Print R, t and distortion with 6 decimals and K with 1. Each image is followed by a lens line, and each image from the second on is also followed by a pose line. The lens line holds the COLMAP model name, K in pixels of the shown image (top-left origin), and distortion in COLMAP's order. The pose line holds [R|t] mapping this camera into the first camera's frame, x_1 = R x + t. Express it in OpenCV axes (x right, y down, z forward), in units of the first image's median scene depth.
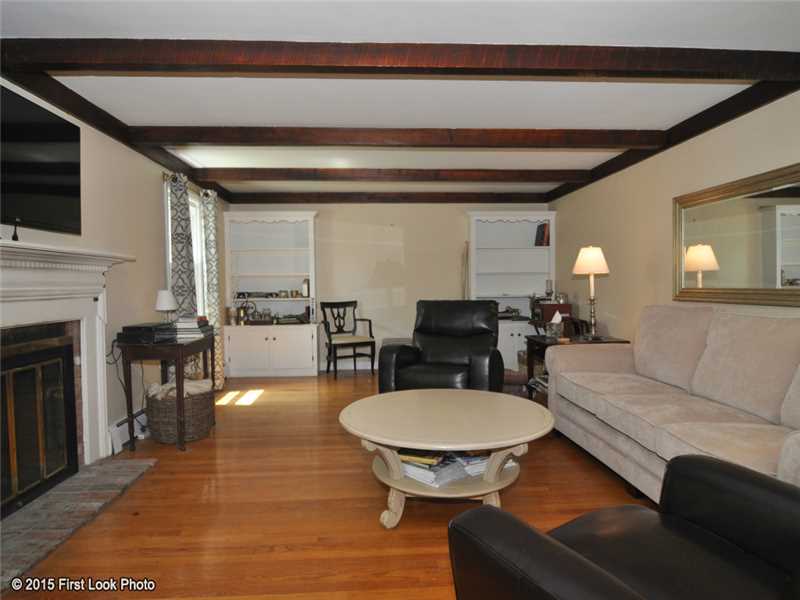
lens RADIAL K [[499.6, 0, 402.5], [0, 499.6, 294.7], [0, 0, 1]] dist [-0.016692, -0.002336]
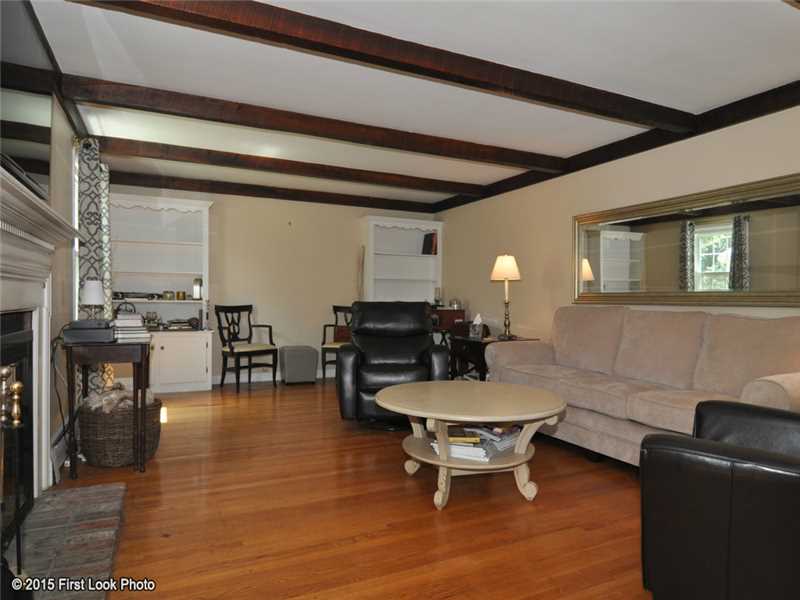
lens RADIAL K [[534.1, 0, 434.2], [0, 534.1, 295.6], [0, 0, 1]] dist [-0.003317, -0.003625]
pose [[0.914637, 0.016249, 0.403948, -0.197704], [-0.005201, 0.999582, -0.028433, 0.023047], [-0.404242, 0.023905, 0.914340, -0.010079]]
